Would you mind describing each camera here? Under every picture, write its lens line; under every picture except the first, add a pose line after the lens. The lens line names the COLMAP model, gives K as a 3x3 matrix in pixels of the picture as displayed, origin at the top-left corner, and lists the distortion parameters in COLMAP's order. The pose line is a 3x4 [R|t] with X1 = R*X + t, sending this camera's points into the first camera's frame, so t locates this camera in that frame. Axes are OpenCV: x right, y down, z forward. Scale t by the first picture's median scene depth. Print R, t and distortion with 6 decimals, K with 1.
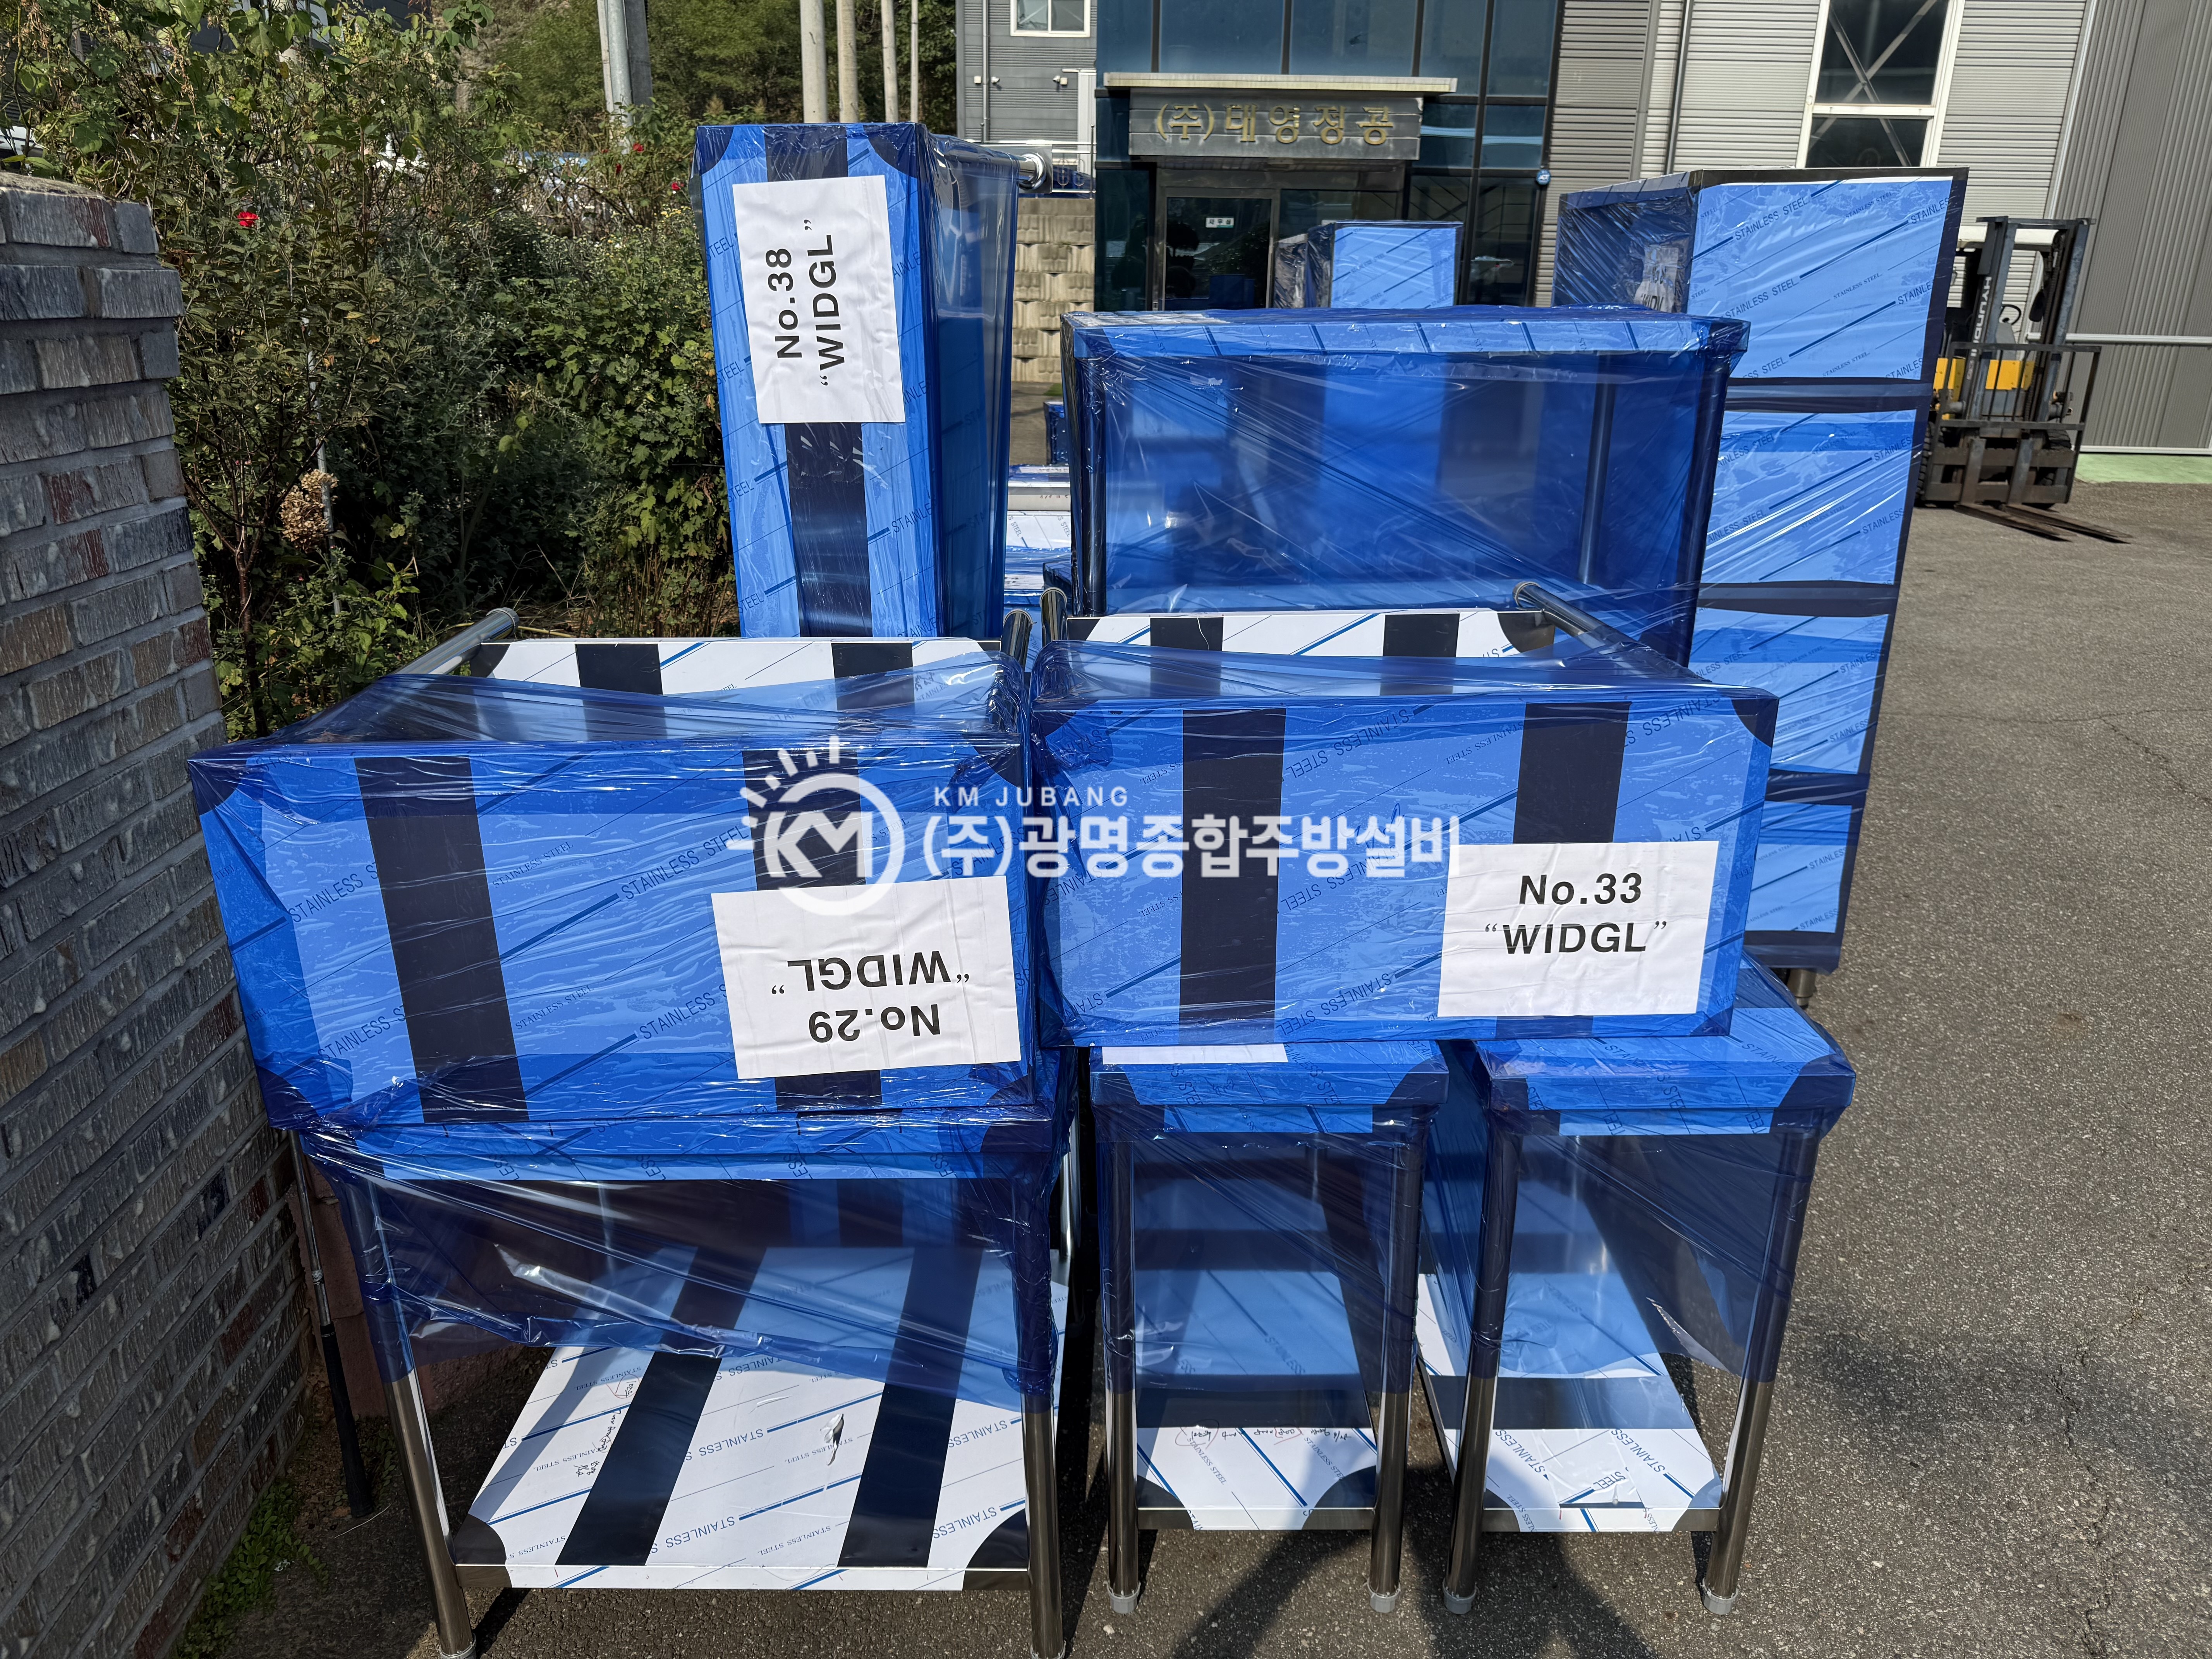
lens RADIAL K [[1552.4, 0, 1129.1], [0, 1552.4, 839.0], [0, 0, 1]] dist [0.002119, -0.004417]
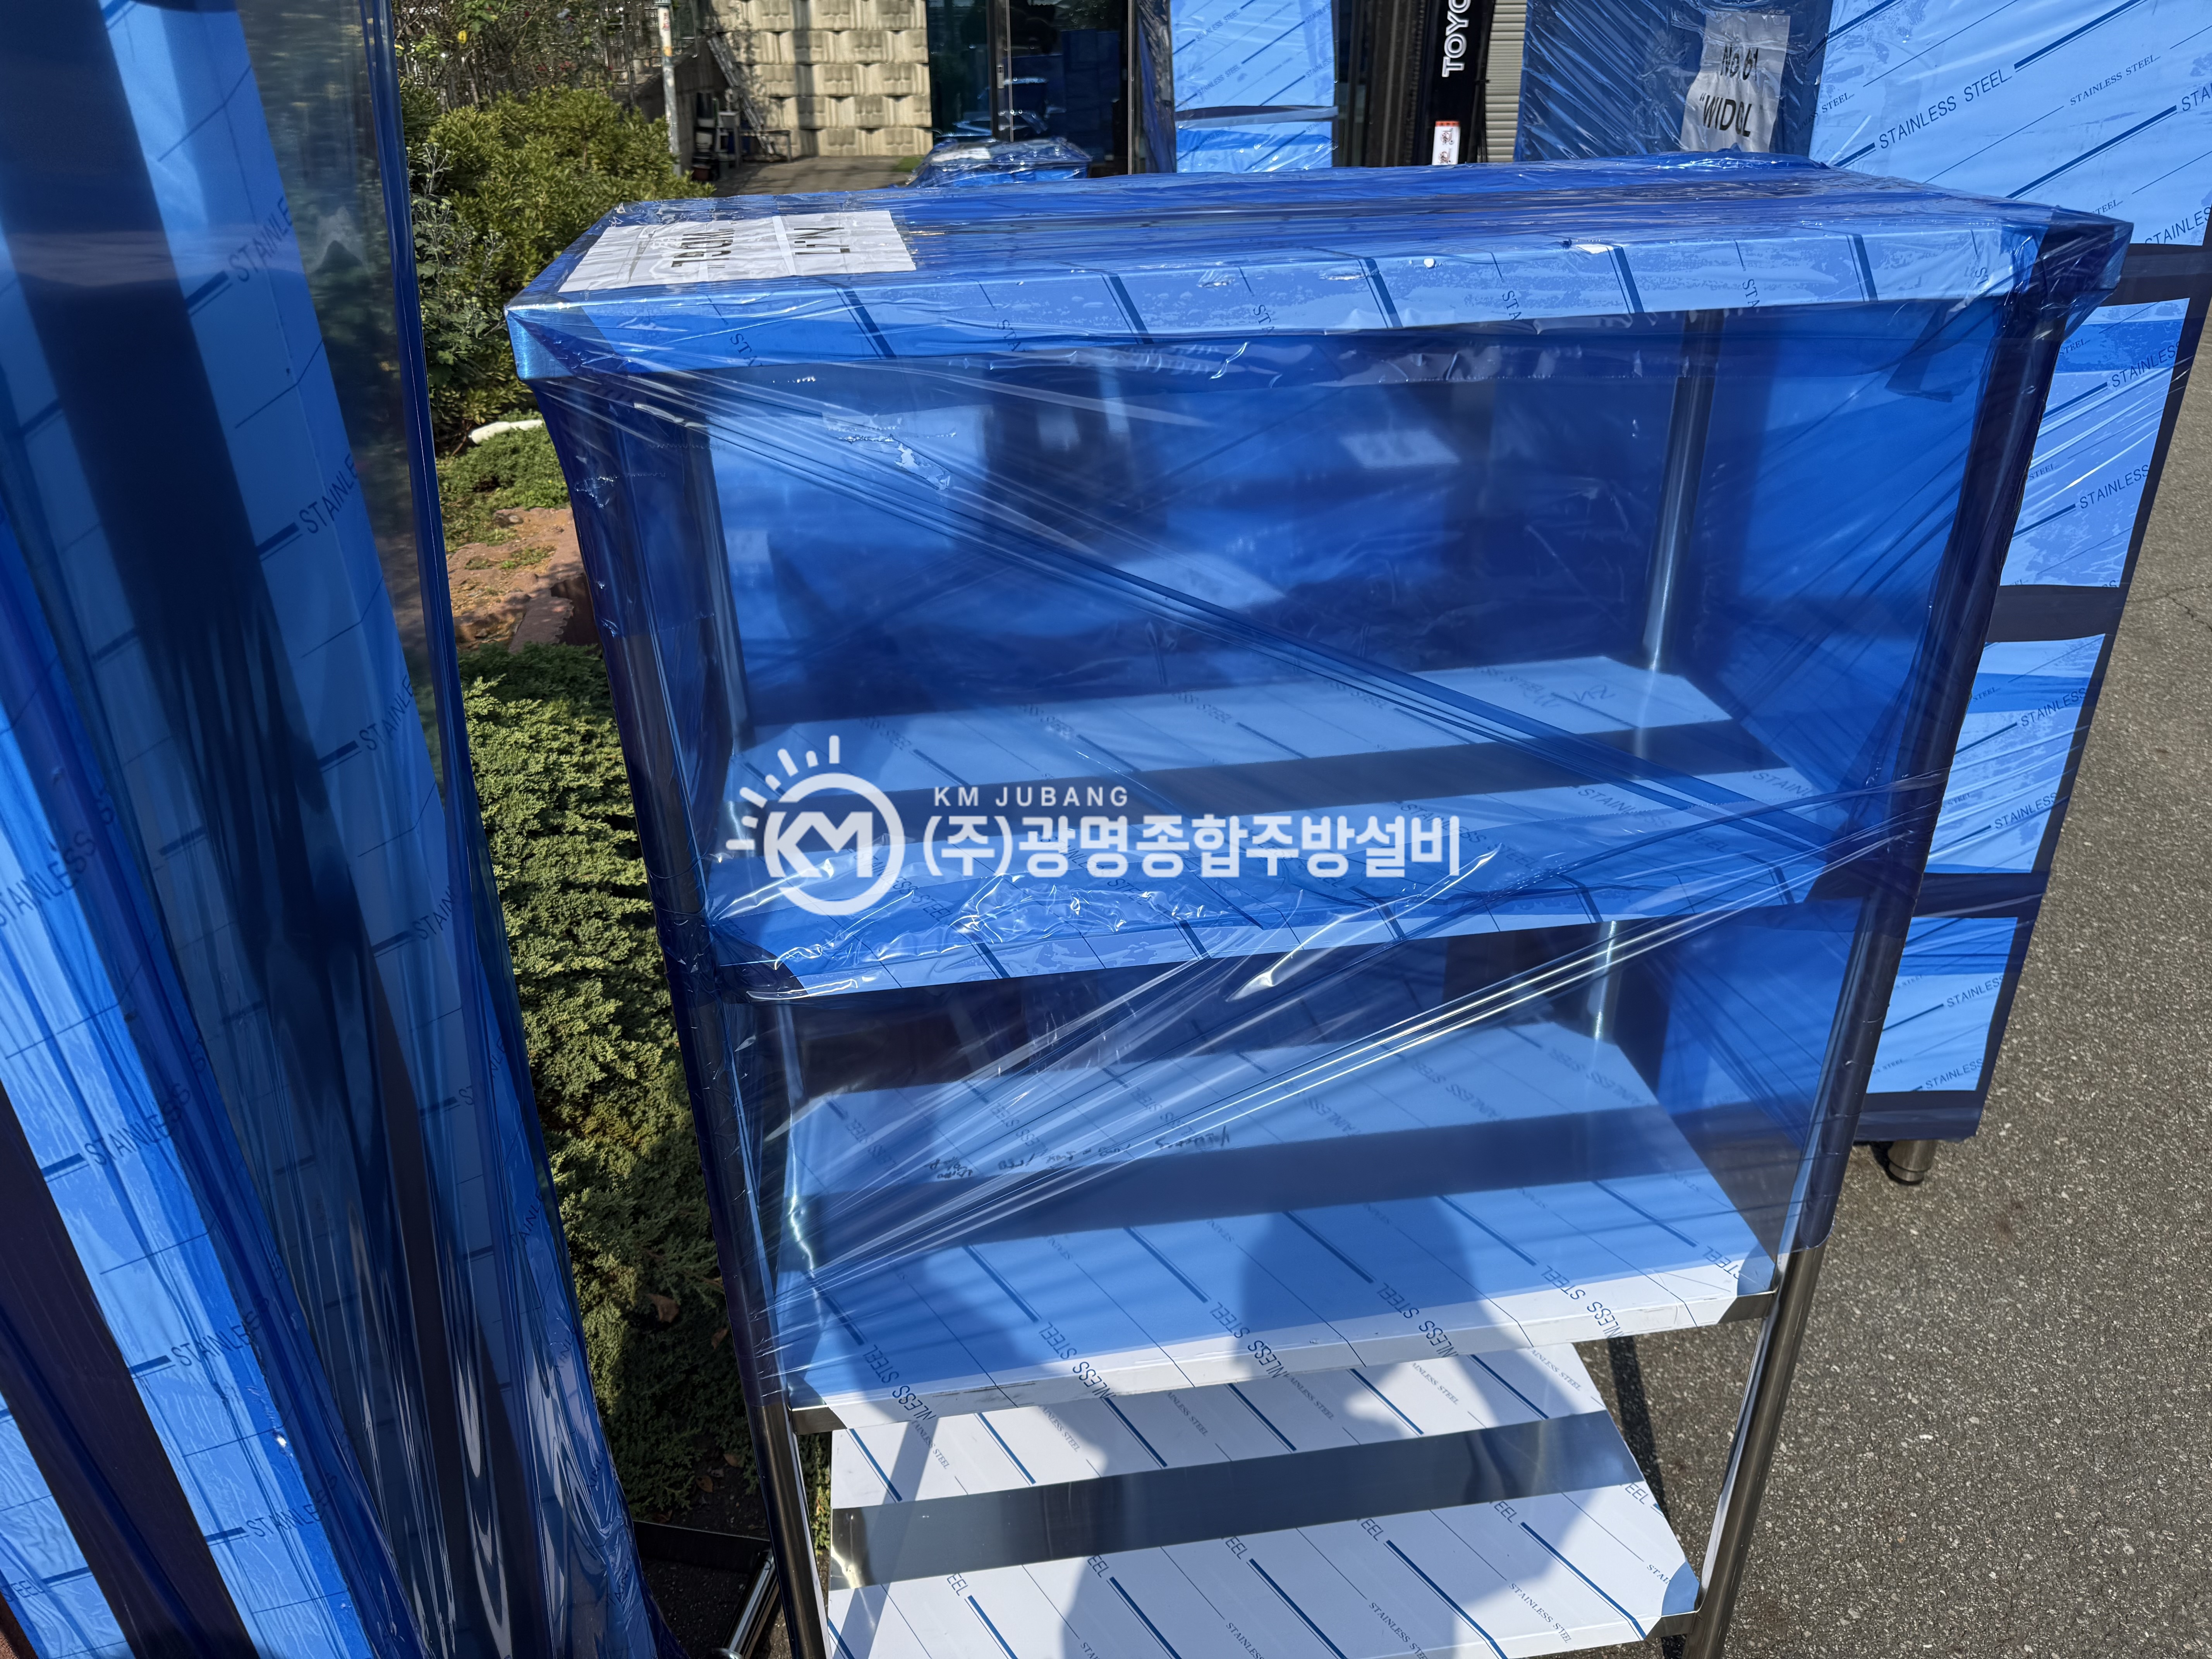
lens RADIAL K [[1551.1, 0, 1106.0], [0, 1551.1, 829.5], [0, 0, 1]] dist [-0.002092, -0.002680]
pose [[0.997494, -0.054784, 0.044761, 0.092046], [0.048452, 0.990062, 0.132020, -0.245334], [-0.051548, -0.129521, 0.990236, 0.589031]]
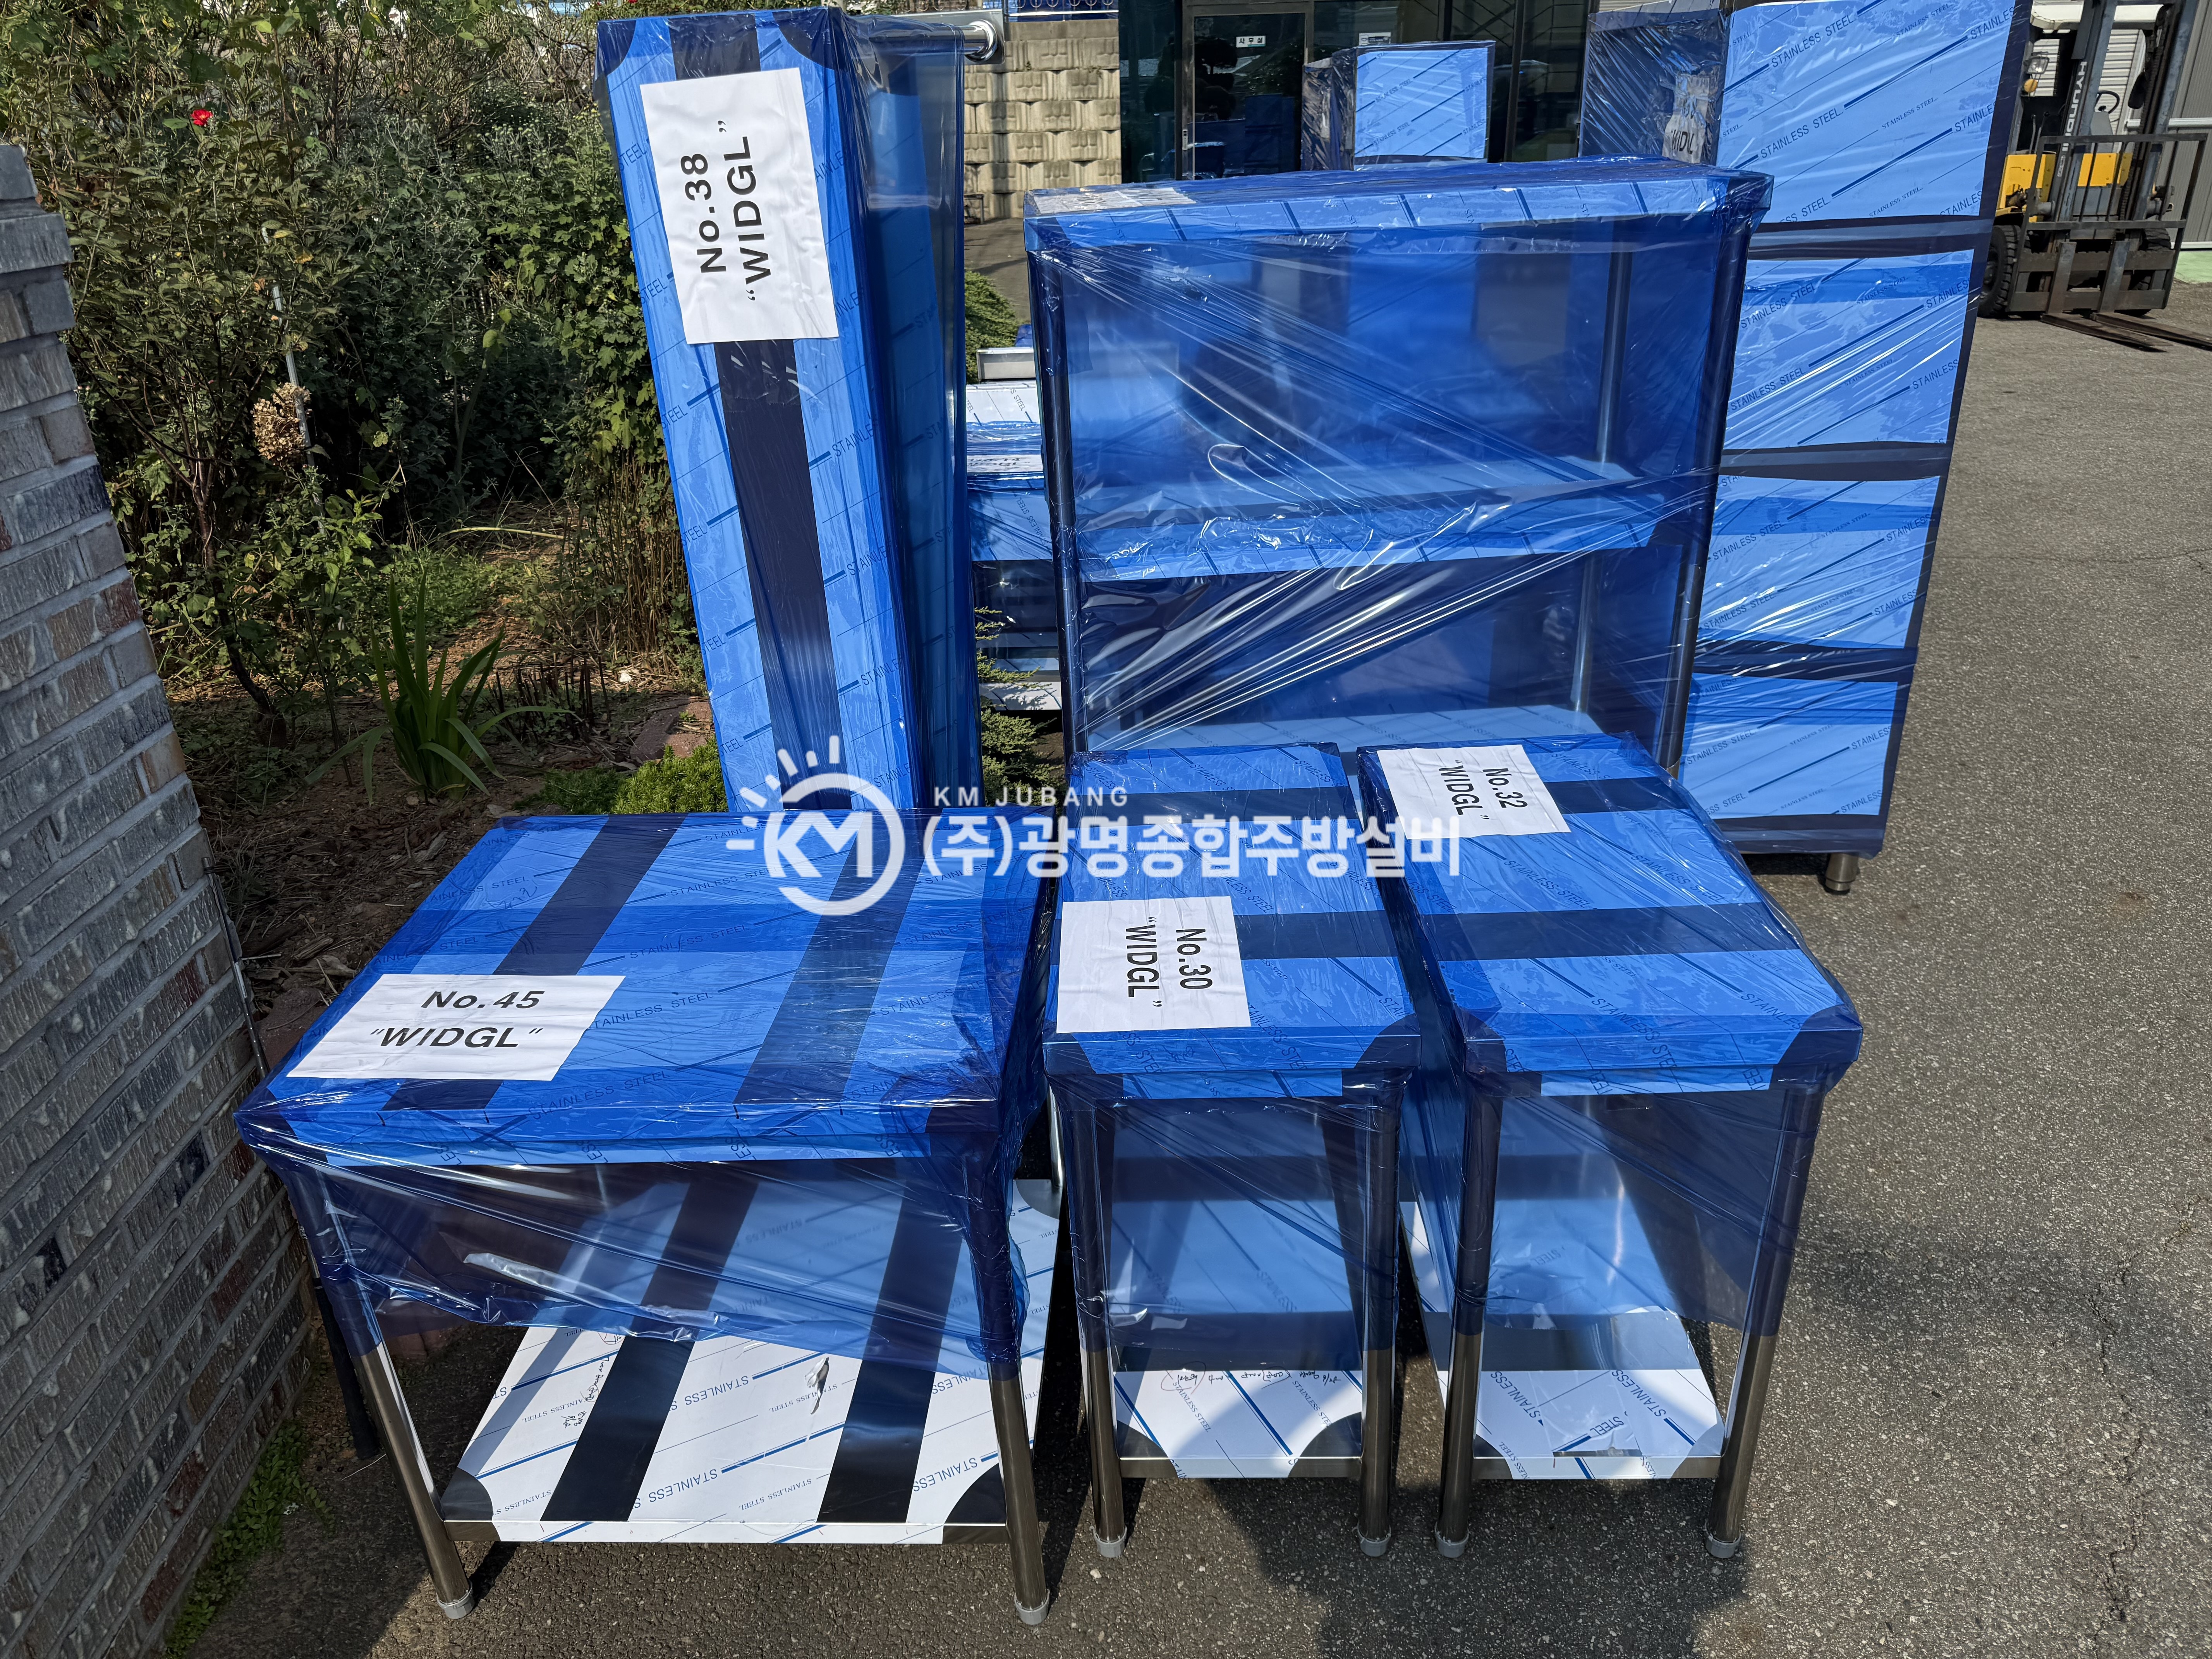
lens RADIAL K [[1553.2, 0, 1106.0], [0, 1553.2, 829.5], [0, 0, 1]] dist [-0.003057, 0.001120]
pose [[0.998217, -0.025787, -0.053824, 0.053493], [0.030695, 0.995244, 0.092455, -0.051950], [0.051184, -0.093942, 0.994261, 0.050143]]
